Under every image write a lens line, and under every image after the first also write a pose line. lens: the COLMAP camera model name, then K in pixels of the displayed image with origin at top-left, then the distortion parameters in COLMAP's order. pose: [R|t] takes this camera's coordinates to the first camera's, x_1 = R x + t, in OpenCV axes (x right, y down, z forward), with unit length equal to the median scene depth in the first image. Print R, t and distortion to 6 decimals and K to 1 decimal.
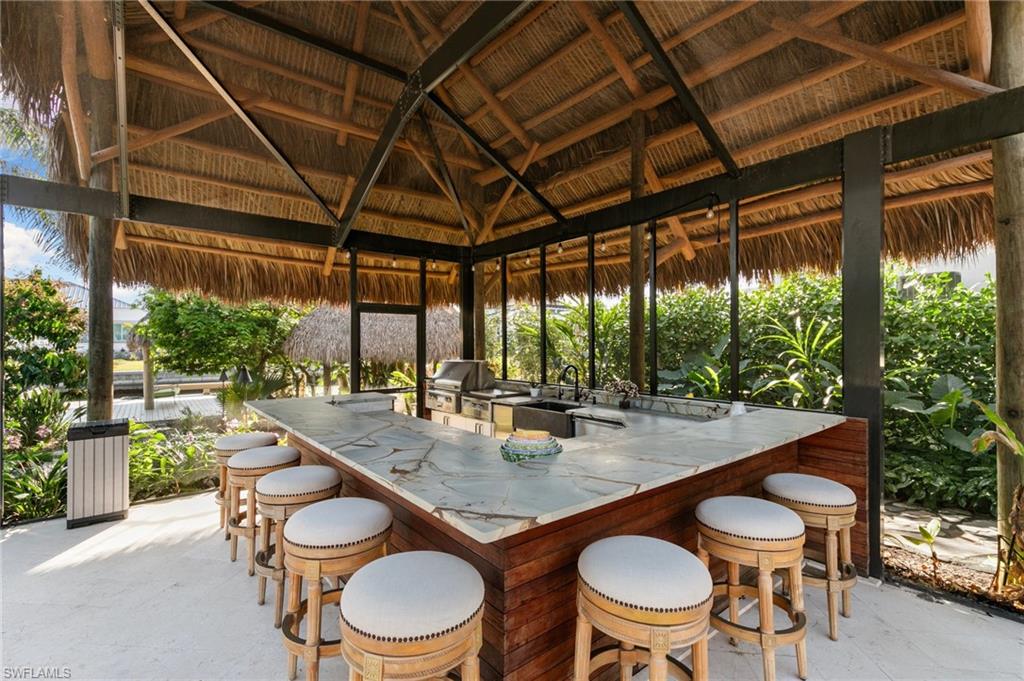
lens RADIAL K [[460.9, 0, 513.0], [0, 460.9, 338.2], [0, 0, 1]] dist [0.004541, 0.000368]
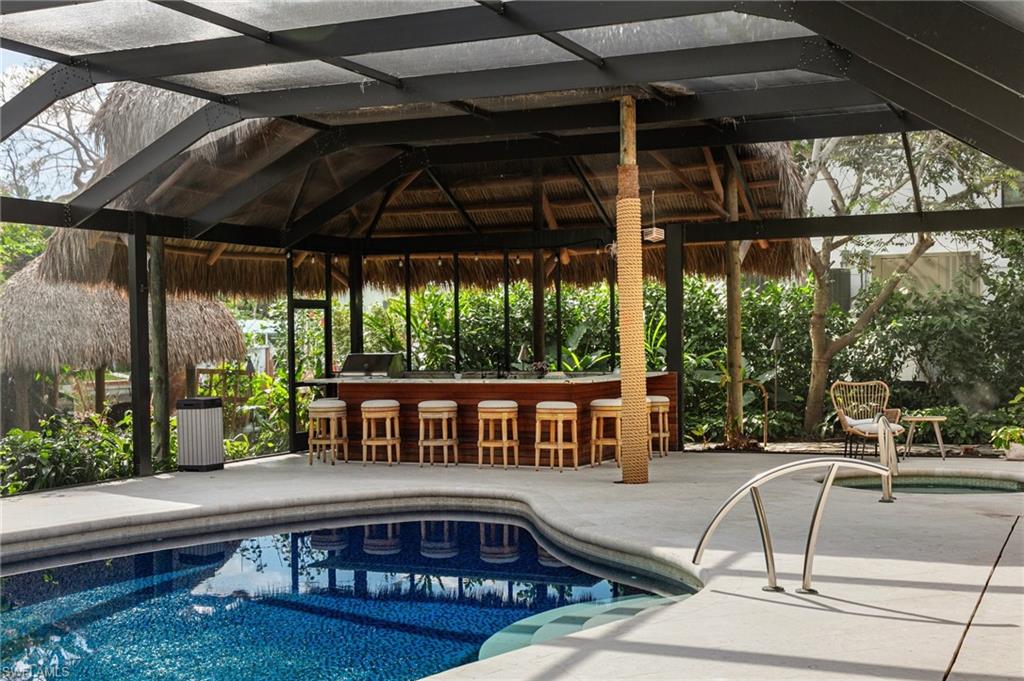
lens RADIAL K [[1349.8, 0, 513.1], [0, 1349.8, 343.8], [0, 0, 1]] dist [0.093331, -0.006968]
pose [[0.890709, -0.011765, 0.454421, -1.310727], [0.008562, 0.999922, 0.009106, 0.003392], [-0.454493, -0.004220, 0.890740, -2.023761]]
